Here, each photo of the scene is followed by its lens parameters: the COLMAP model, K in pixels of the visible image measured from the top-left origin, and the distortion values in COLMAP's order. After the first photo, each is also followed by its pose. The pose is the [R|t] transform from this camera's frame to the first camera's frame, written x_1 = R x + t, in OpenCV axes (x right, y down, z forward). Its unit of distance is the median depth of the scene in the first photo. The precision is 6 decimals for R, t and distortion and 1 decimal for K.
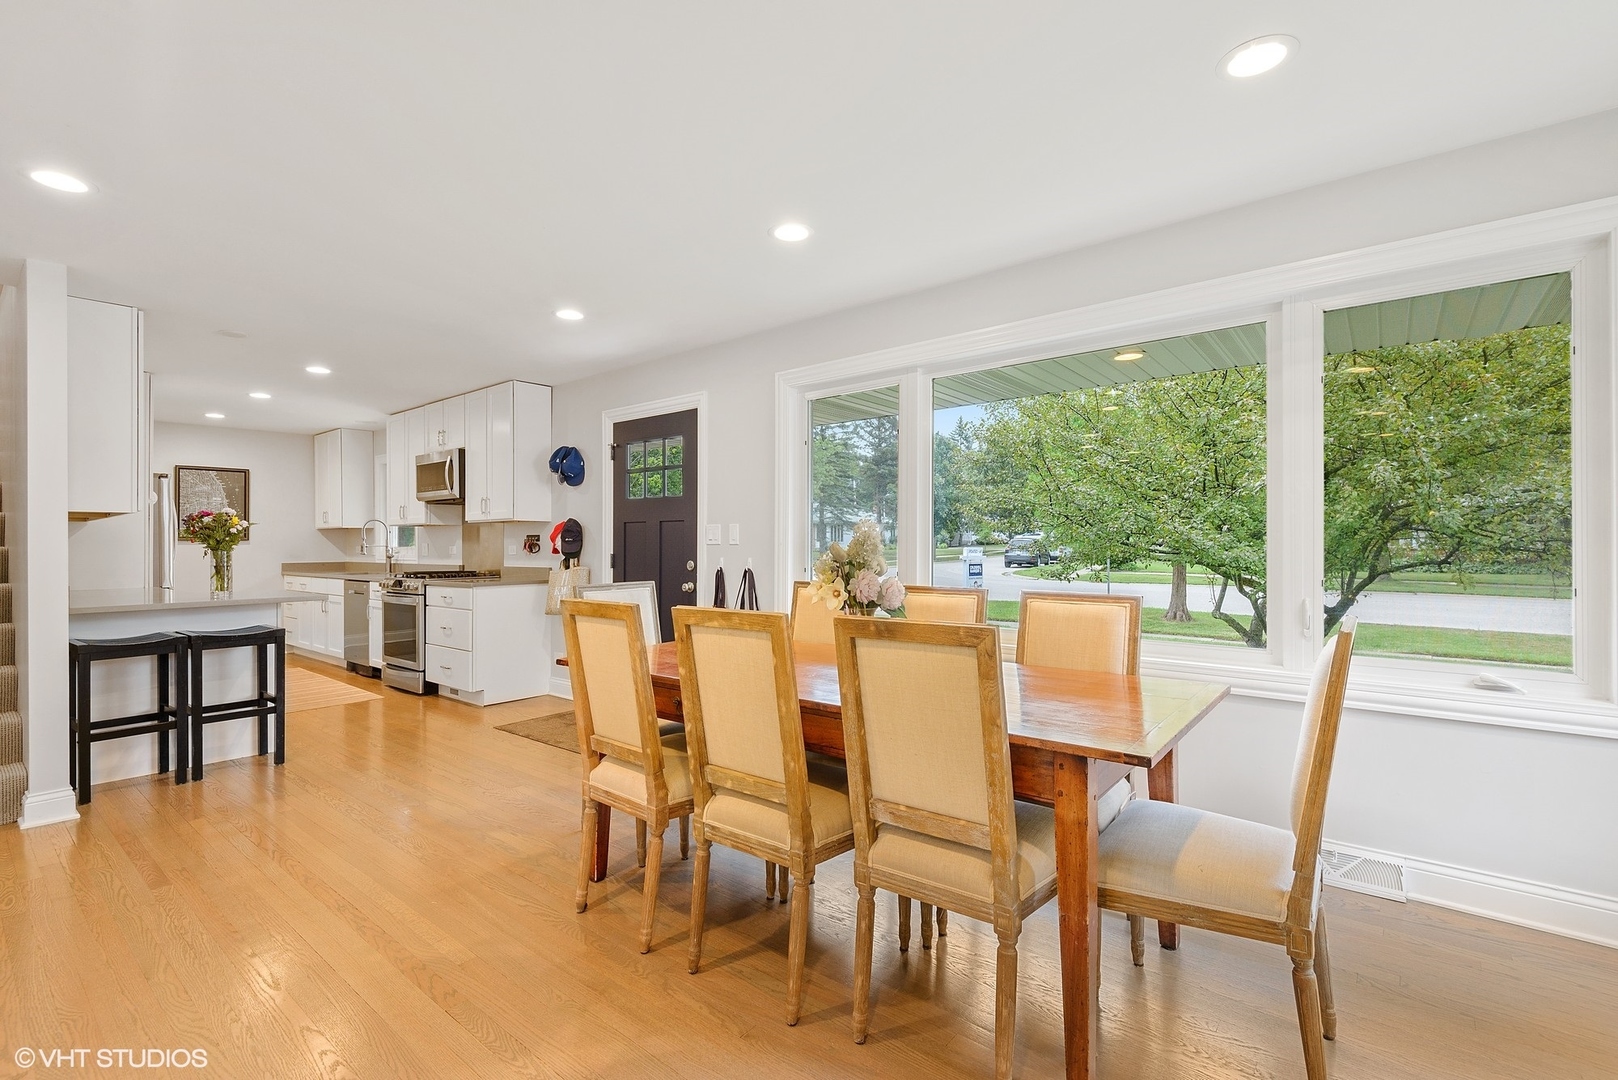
lens RADIAL K [[726.3, 0, 809.0], [0, 726.3, 540.0], [0, 0, 1]] dist [0.035446, -0.022592]
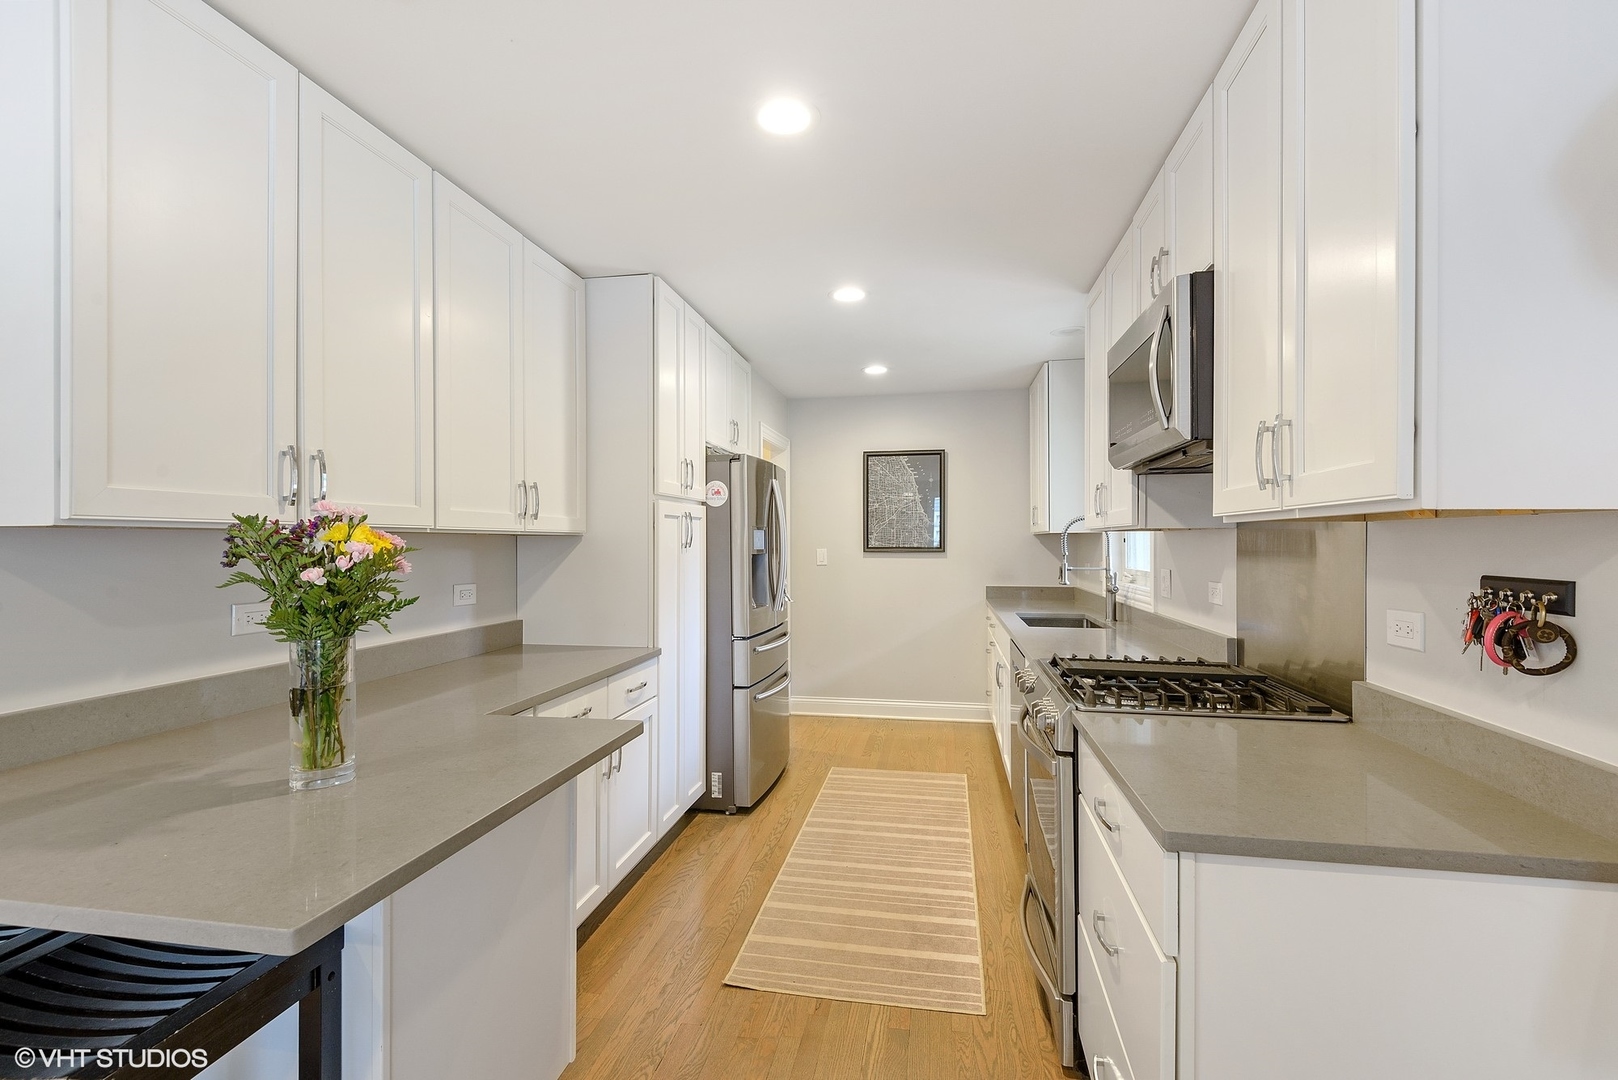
lens RADIAL K [[726.3, 0, 809.0], [0, 726.3, 540.0], [0, 0, 1]] dist [0.035446, -0.022592]
pose [[0.486631, 0.001944, -0.873605, -0.312815], [0.004728, 0.999977, 0.004859, -0.020558], [0.873595, -0.006495, 0.486611, 0.766639]]
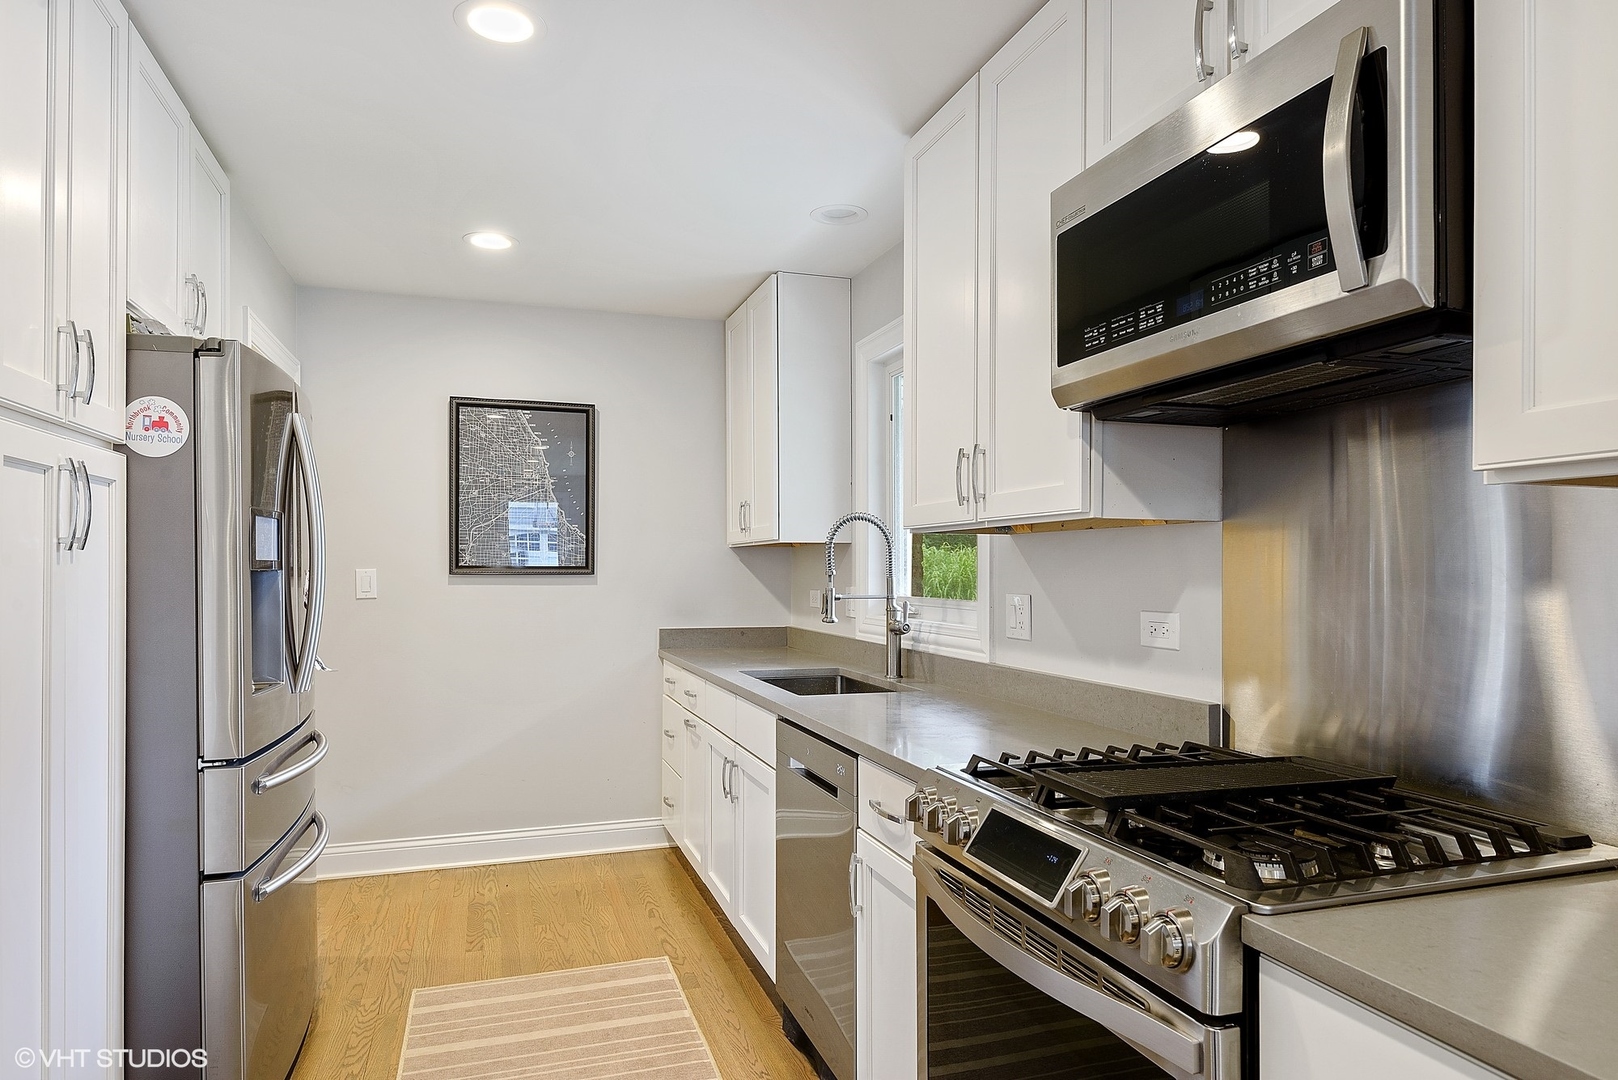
lens RADIAL K [[959.9, 0, 808.2], [0, 959.9, 565.6], [0, 0, 1]] dist [-0.000036, -0.003010]
pose [[0.850409, 0.003914, -0.526108, -0.513344], [-0.003054, 0.999992, 0.002502, -0.008820], [0.526114, -0.000521, 0.850414, 0.829762]]
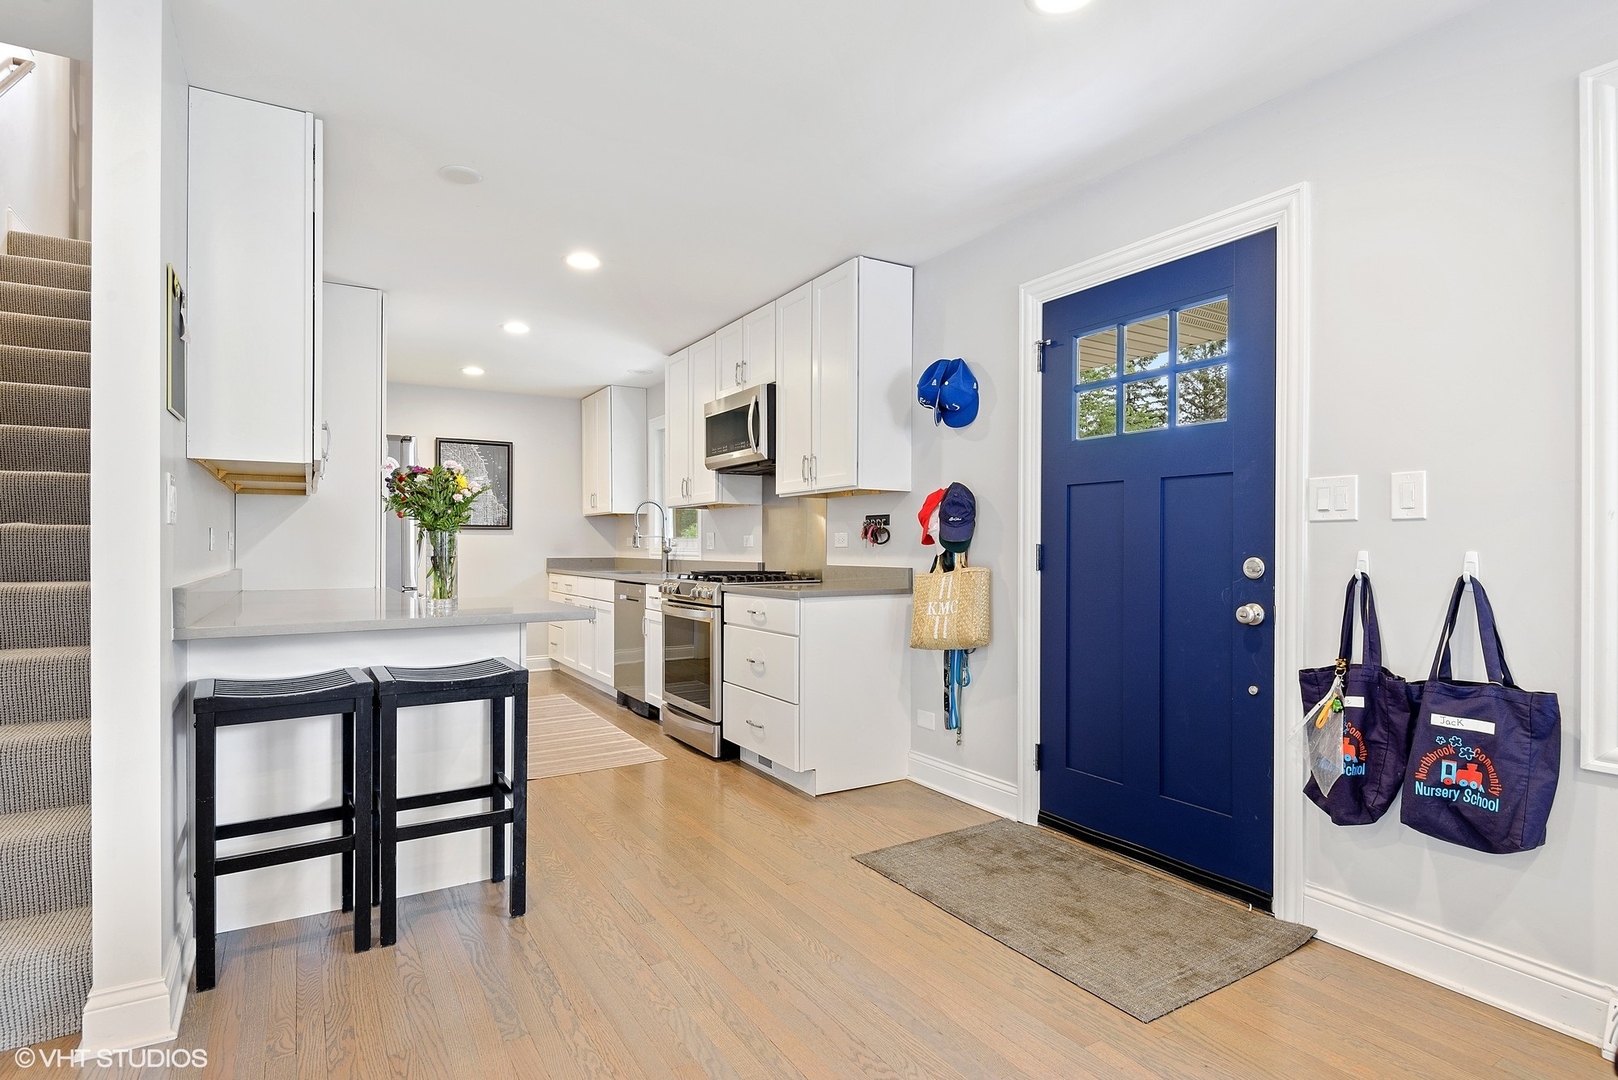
lens RADIAL K [[819.8, 0, 809.0], [0, 819.8, 540.0], [0, 0, 1]] dist [0.034628, -0.000129]
pose [[0.946910, 0.002230, -0.321492, -0.220989], [-0.002286, 0.999997, 0.000203, 0.015164], [0.321492, 0.000543, 0.946912, 0.339348]]
